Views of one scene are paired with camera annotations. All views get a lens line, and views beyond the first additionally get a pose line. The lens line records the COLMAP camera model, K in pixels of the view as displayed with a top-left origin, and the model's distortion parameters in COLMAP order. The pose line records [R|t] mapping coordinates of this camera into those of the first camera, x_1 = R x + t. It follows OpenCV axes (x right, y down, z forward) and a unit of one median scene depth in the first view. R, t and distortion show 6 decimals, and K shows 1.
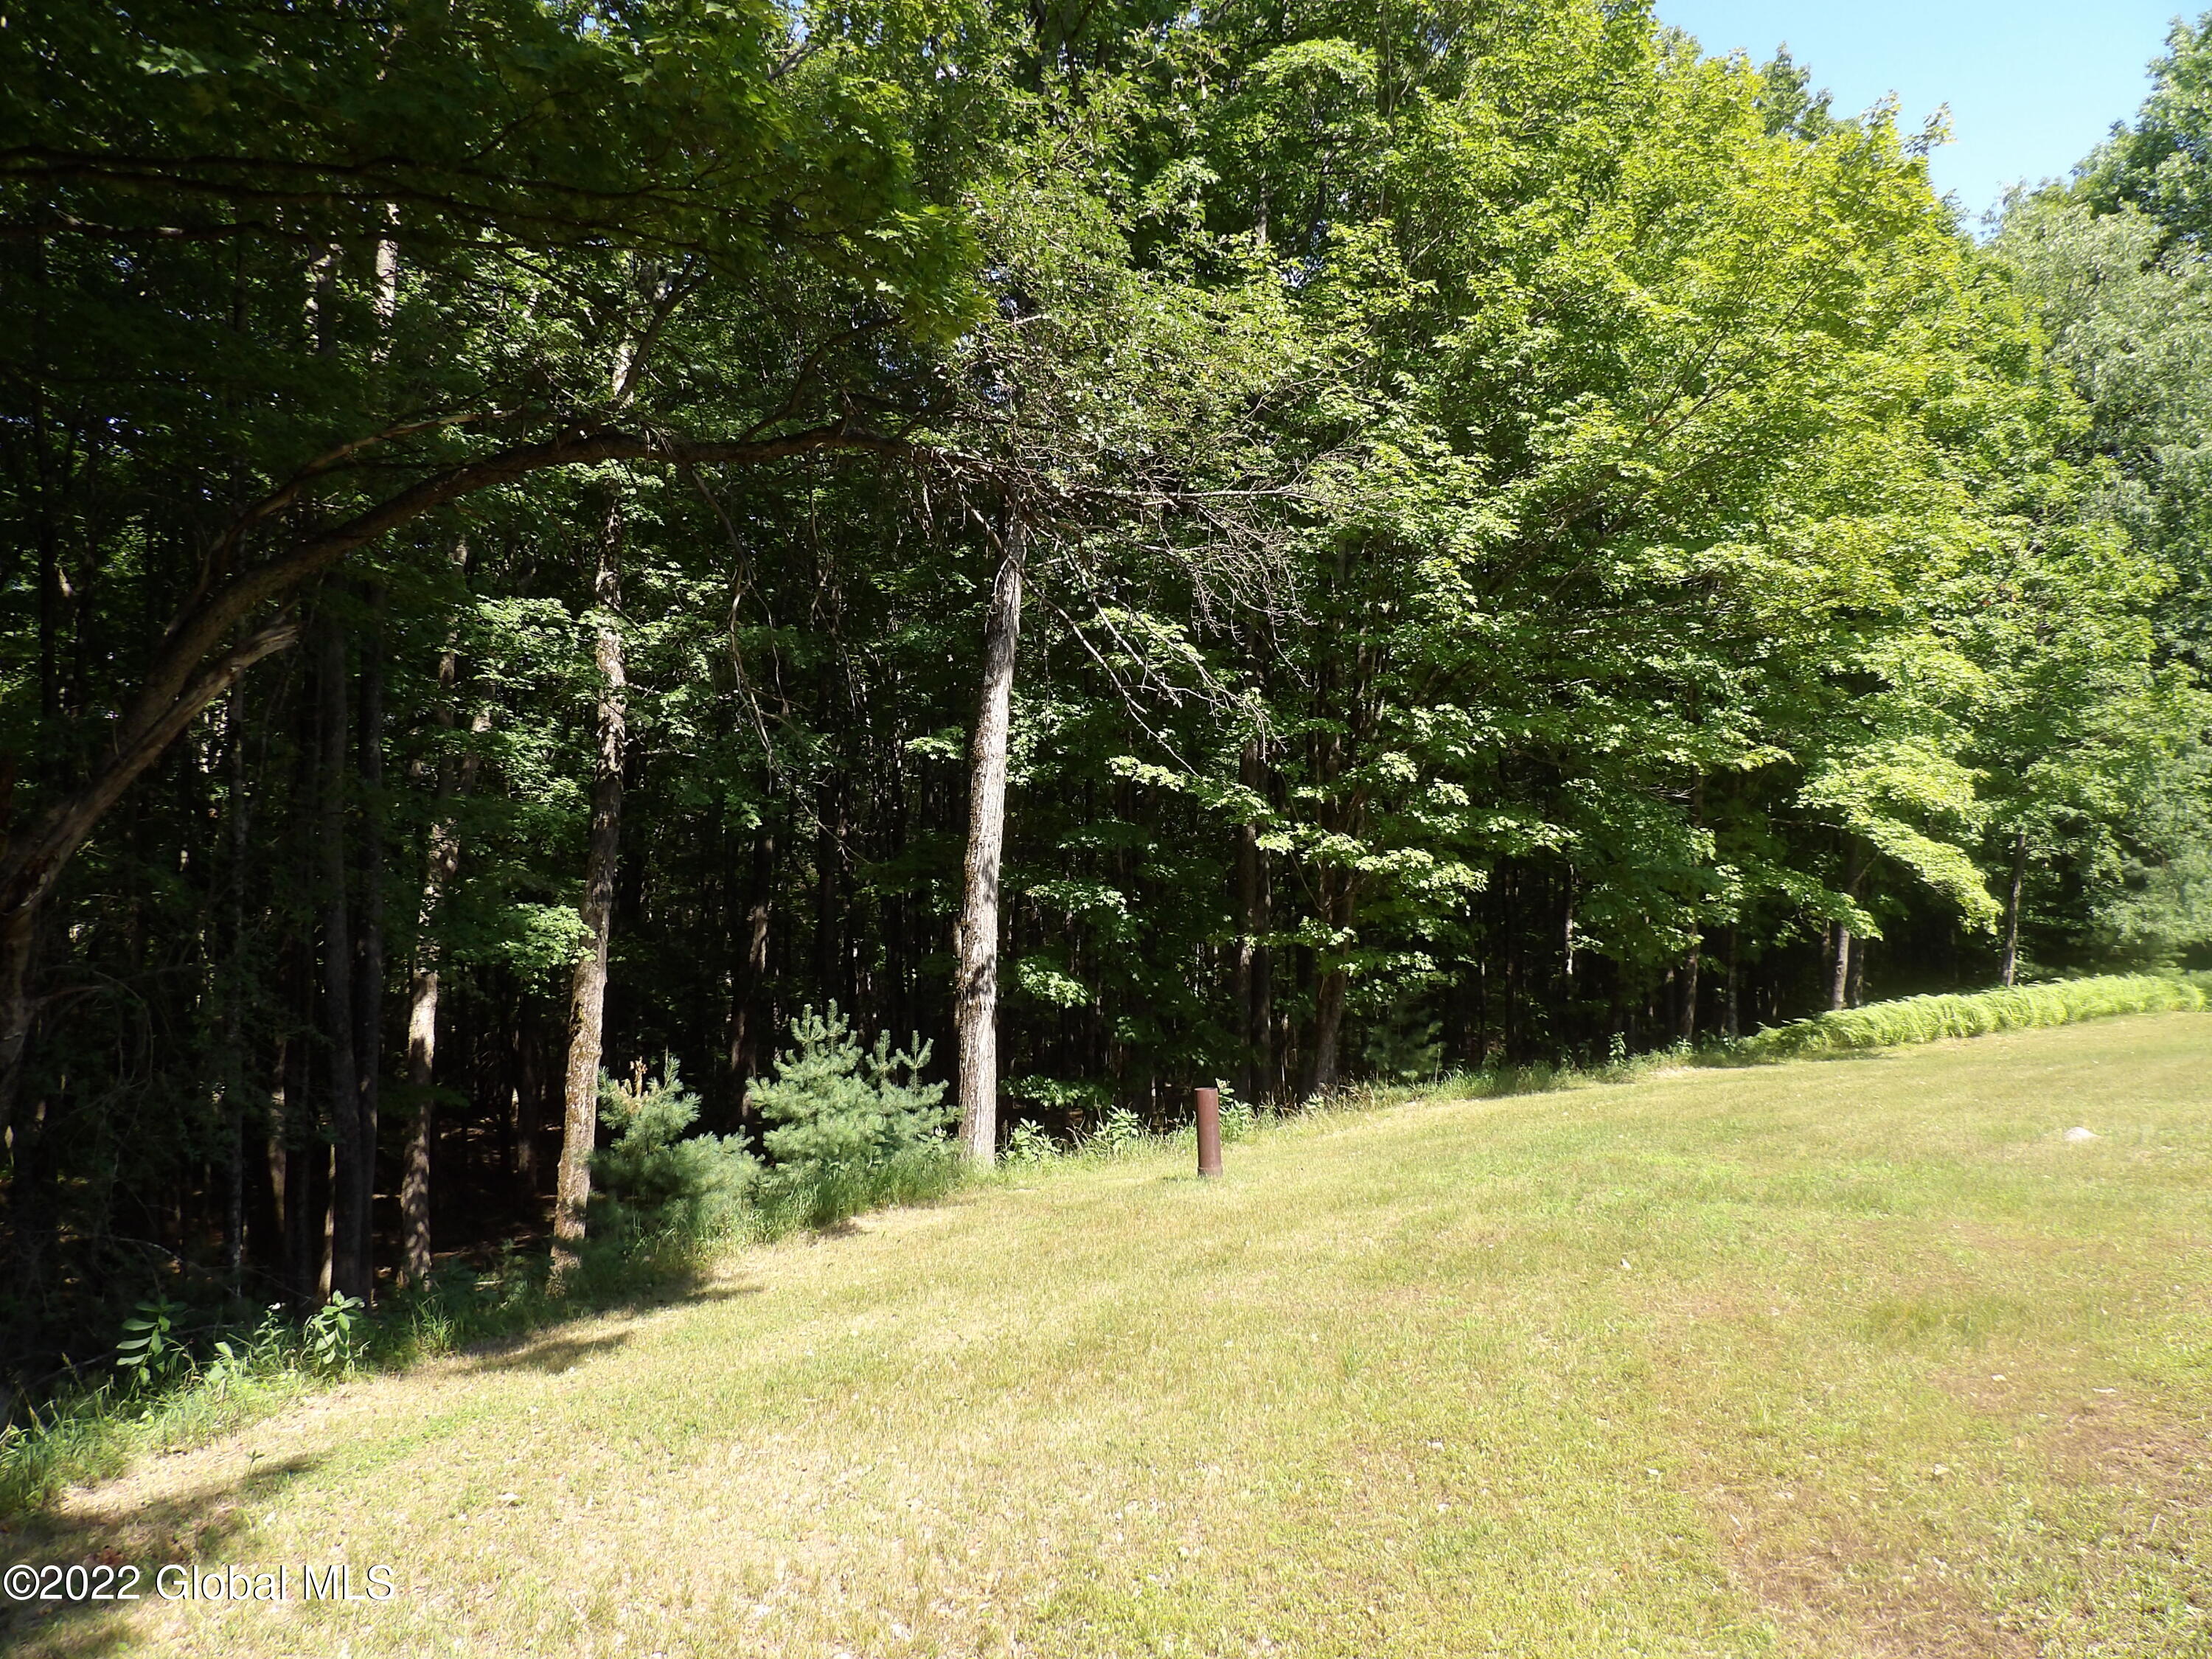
lens RADIAL K [[1560.4, 0, 1114.9], [0, 1560.4, 824.7], [0, 0, 1]] dist [-0.026838, 0.036692]
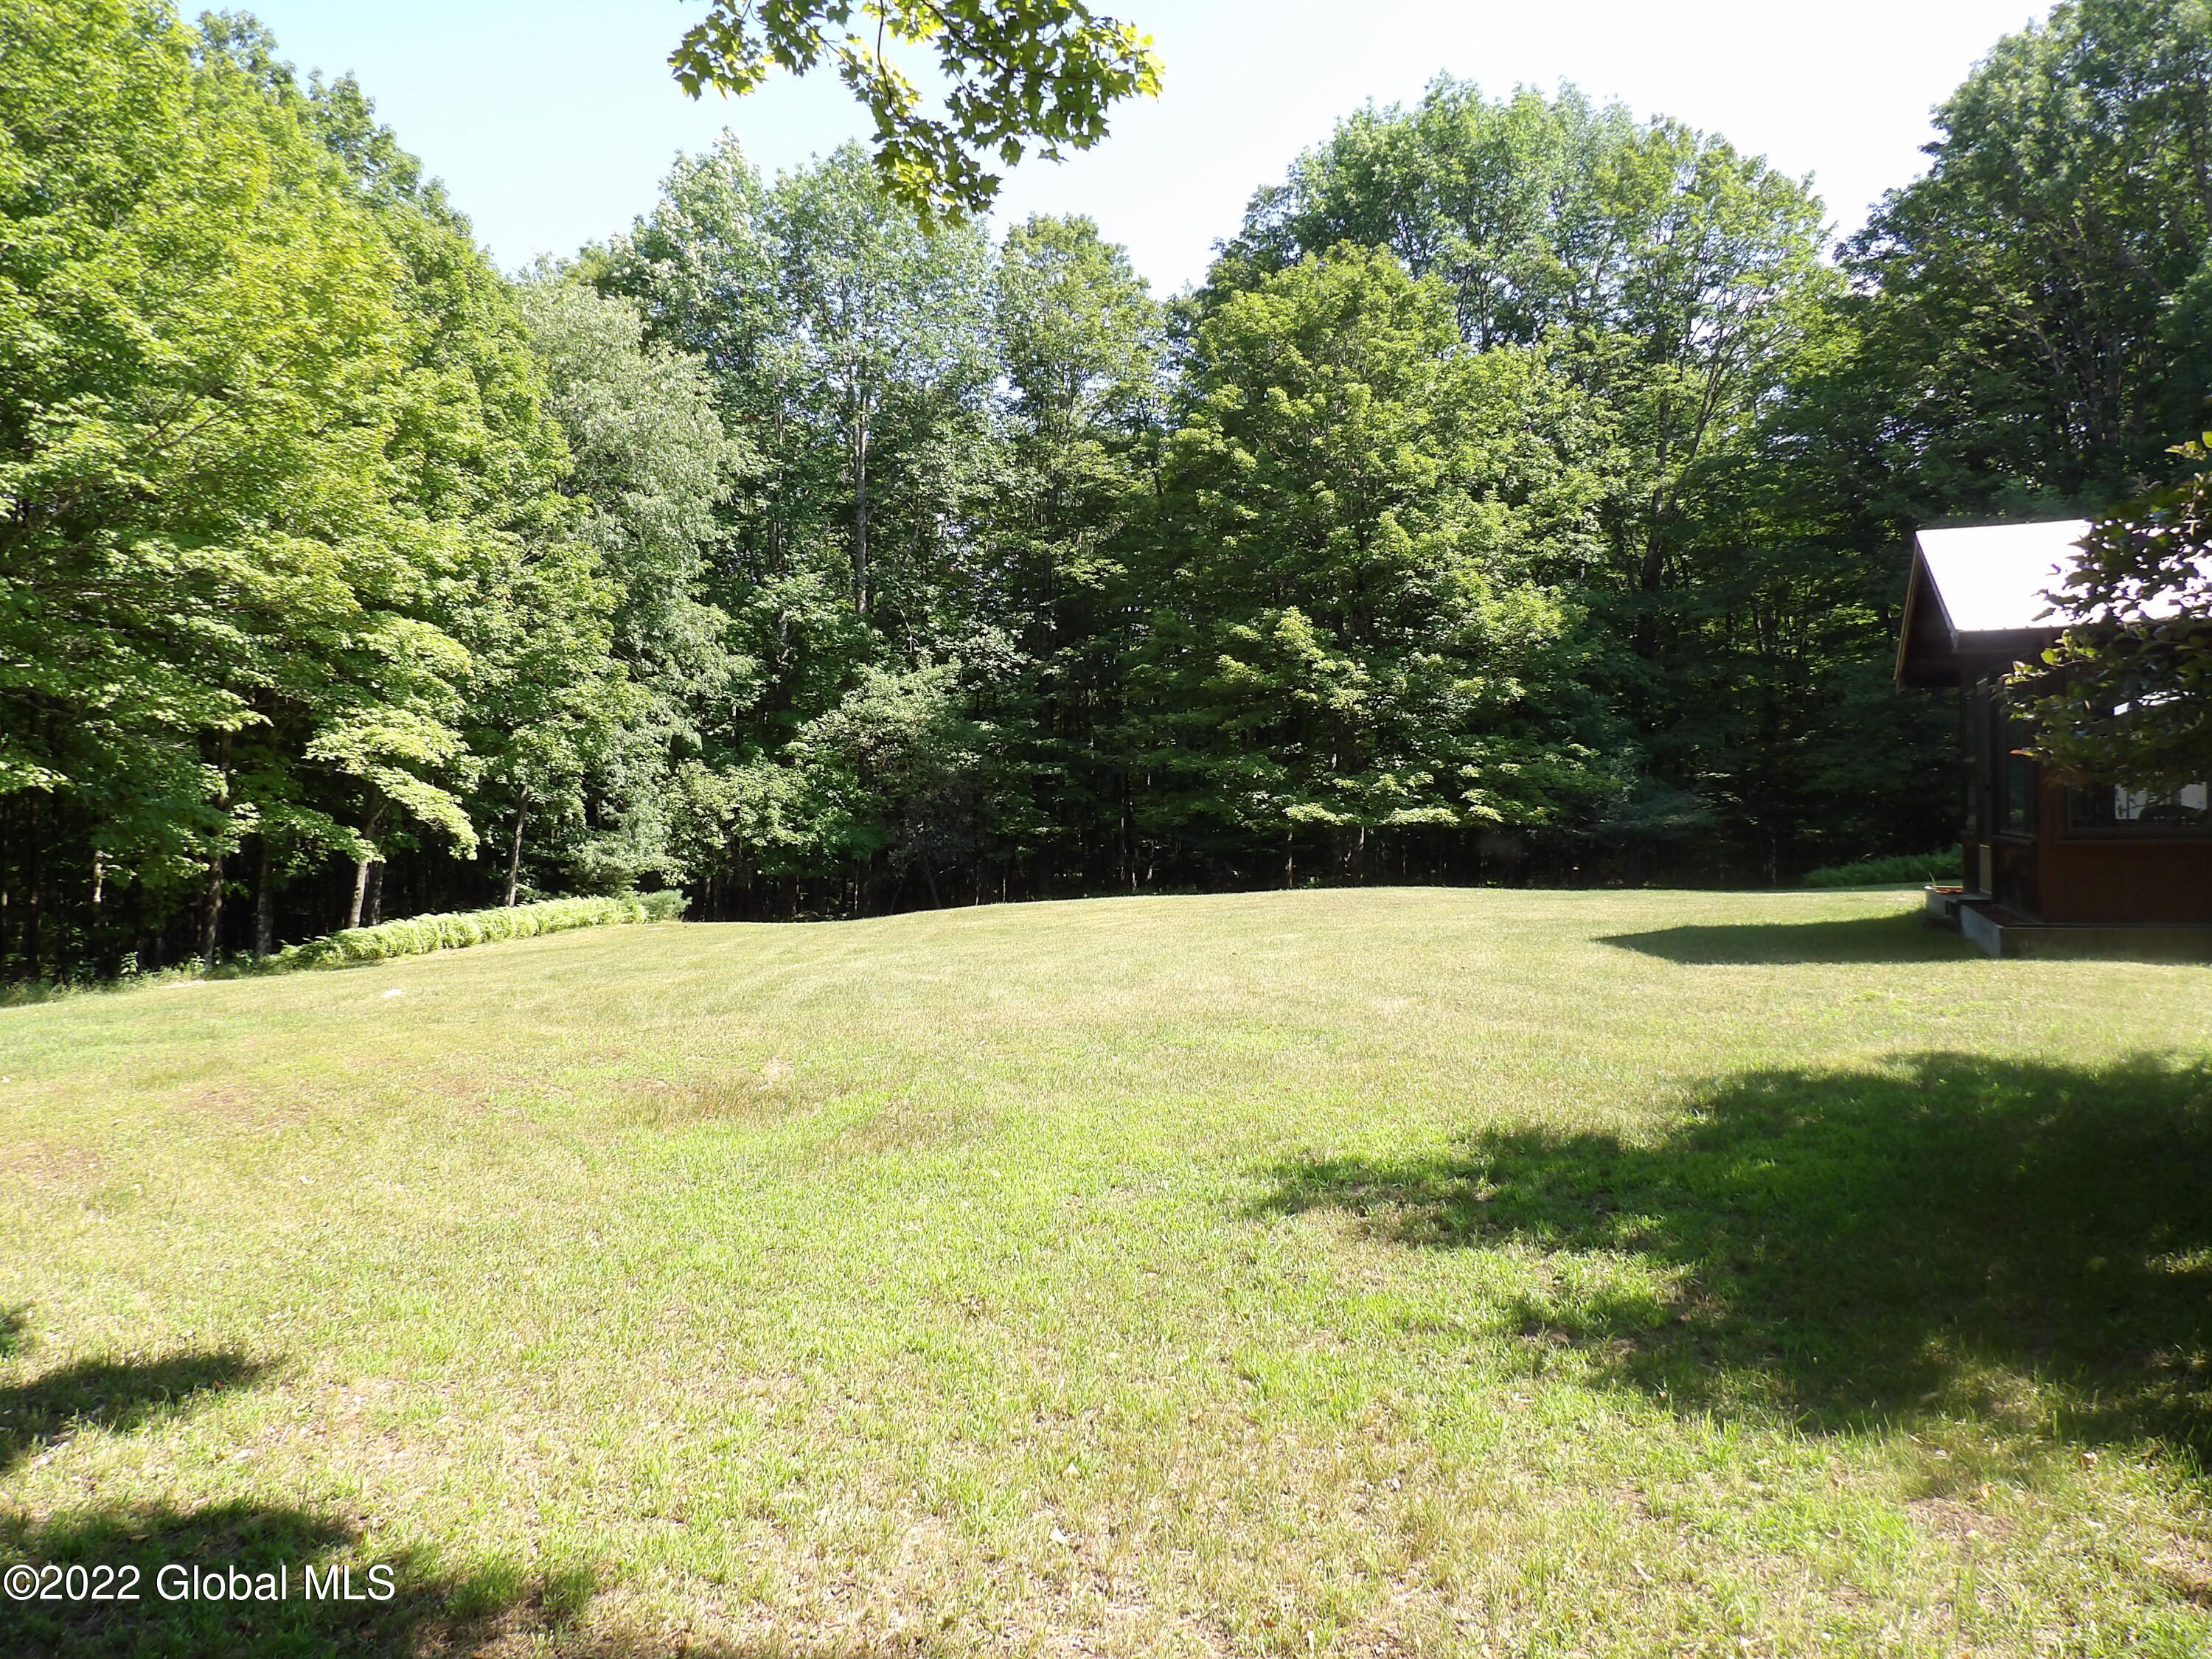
lens RADIAL K [[1587.8, 0, 1094.6], [0, 1587.8, 823.0], [0, 0, 1]] dist [-0.034356, 0.043705]
pose [[0.686431, 0.022761, 0.726839, -0.019093], [-0.055290, 0.998250, 0.020956, -0.016781], [-0.725090, -0.054572, 0.686489, -0.227984]]
